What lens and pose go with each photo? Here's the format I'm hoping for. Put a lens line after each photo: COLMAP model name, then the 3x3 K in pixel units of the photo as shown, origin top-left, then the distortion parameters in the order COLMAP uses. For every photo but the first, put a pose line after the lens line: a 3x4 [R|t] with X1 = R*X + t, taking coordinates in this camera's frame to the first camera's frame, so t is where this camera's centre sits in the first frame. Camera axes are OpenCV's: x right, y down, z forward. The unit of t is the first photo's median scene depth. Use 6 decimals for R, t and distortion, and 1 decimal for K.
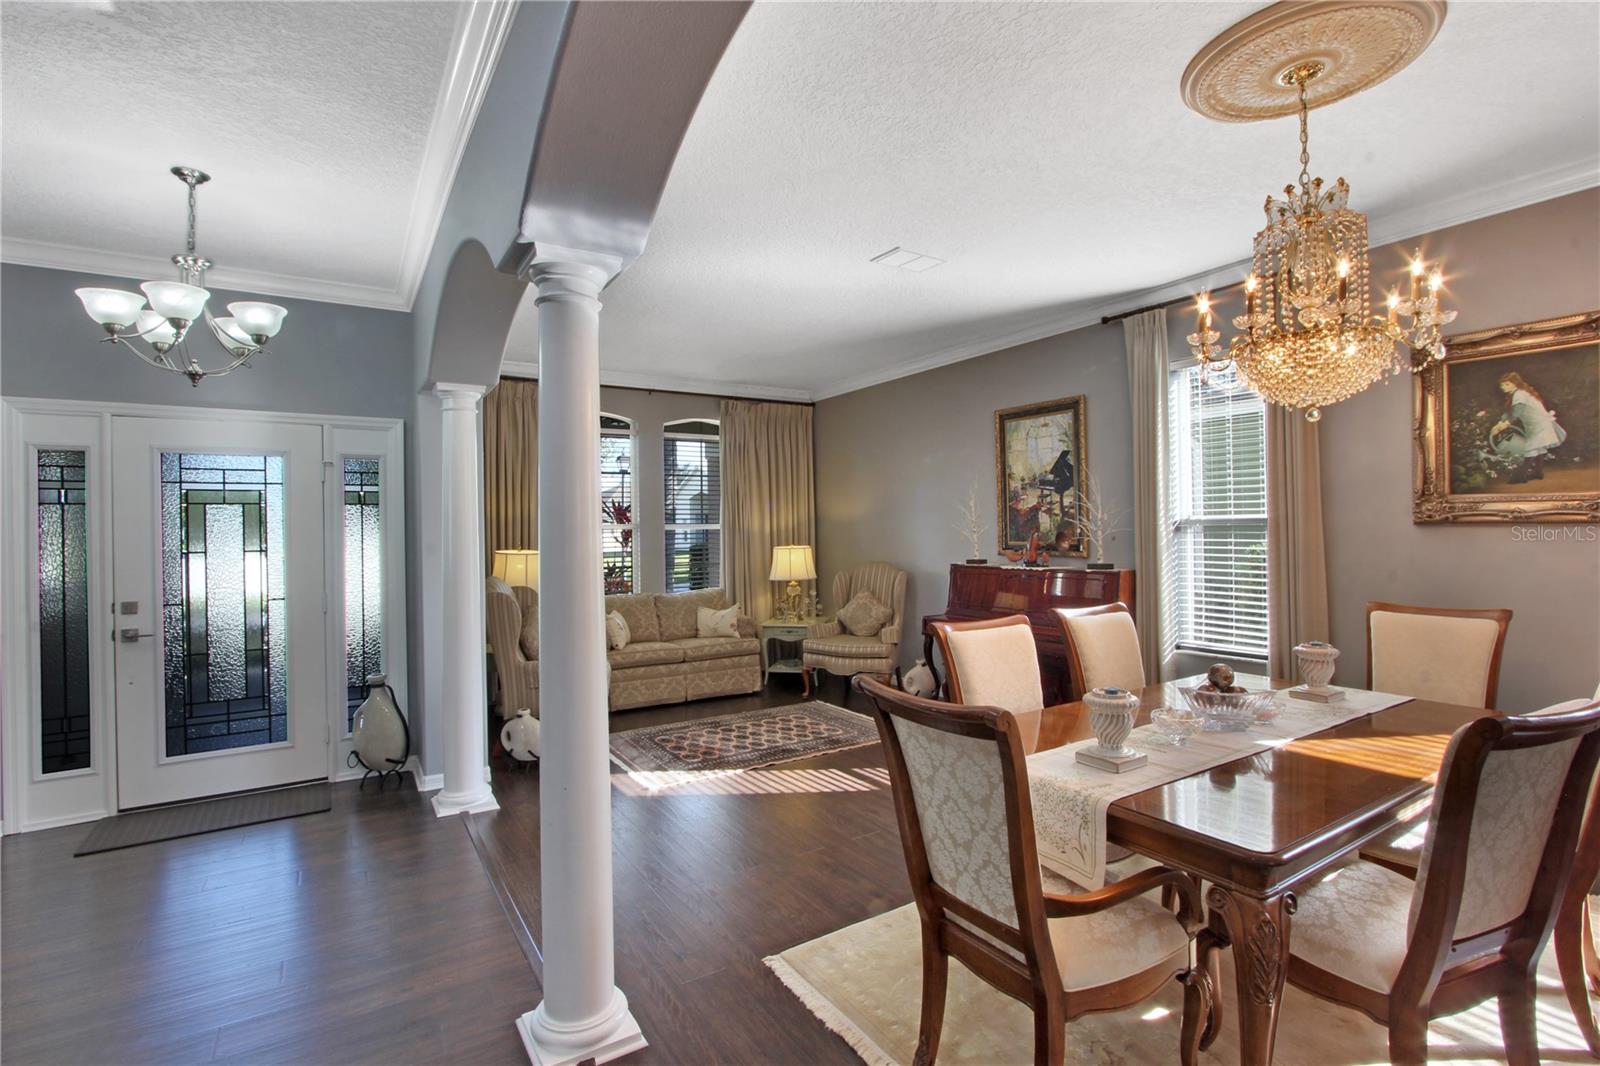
lens RADIAL K [[740.1, 0, 807.5], [0, 740.1, 526.9], [0, 0, 1]] dist [-0.021525, 0.004523]
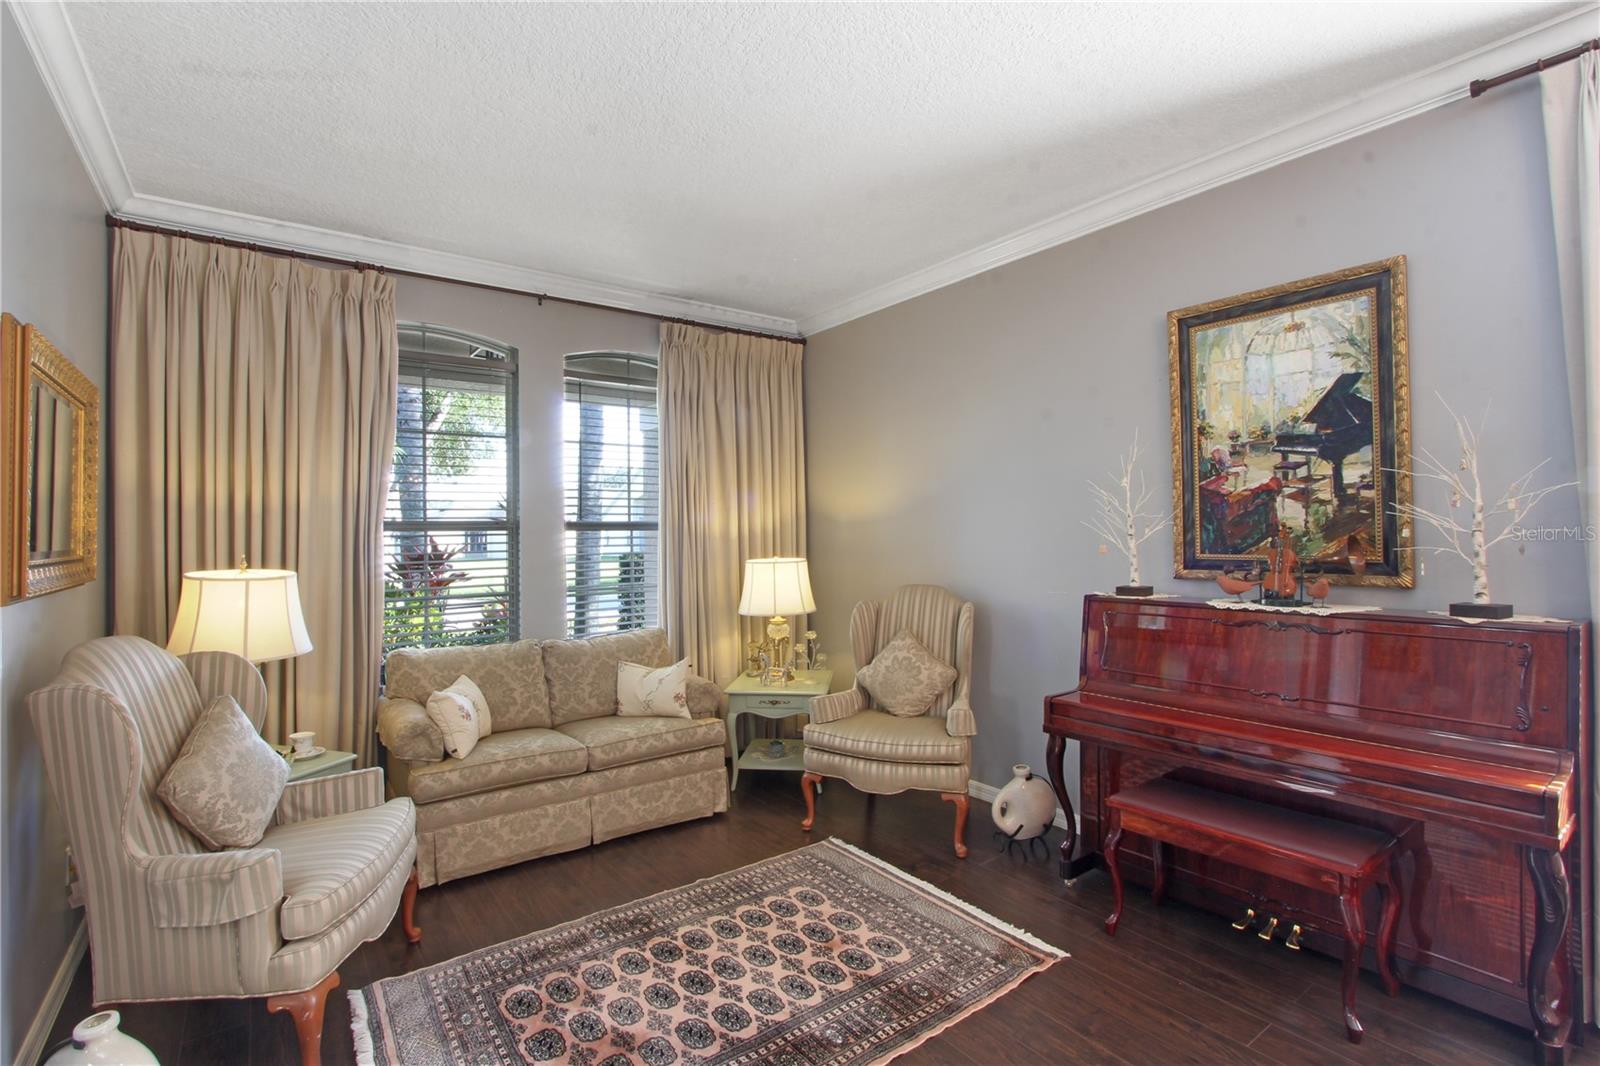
lens RADIAL K [[740.1, 0, 807.5], [0, 740.1, 526.9], [0, 0, 1]] dist [-0.021525, 0.004523]
pose [[0.997486, 0.003473, 0.070776, -0.044966], [-0.002961, 0.999969, -0.007345, 0.004785], [-0.070799, 0.007117, 0.997465, 0.450102]]
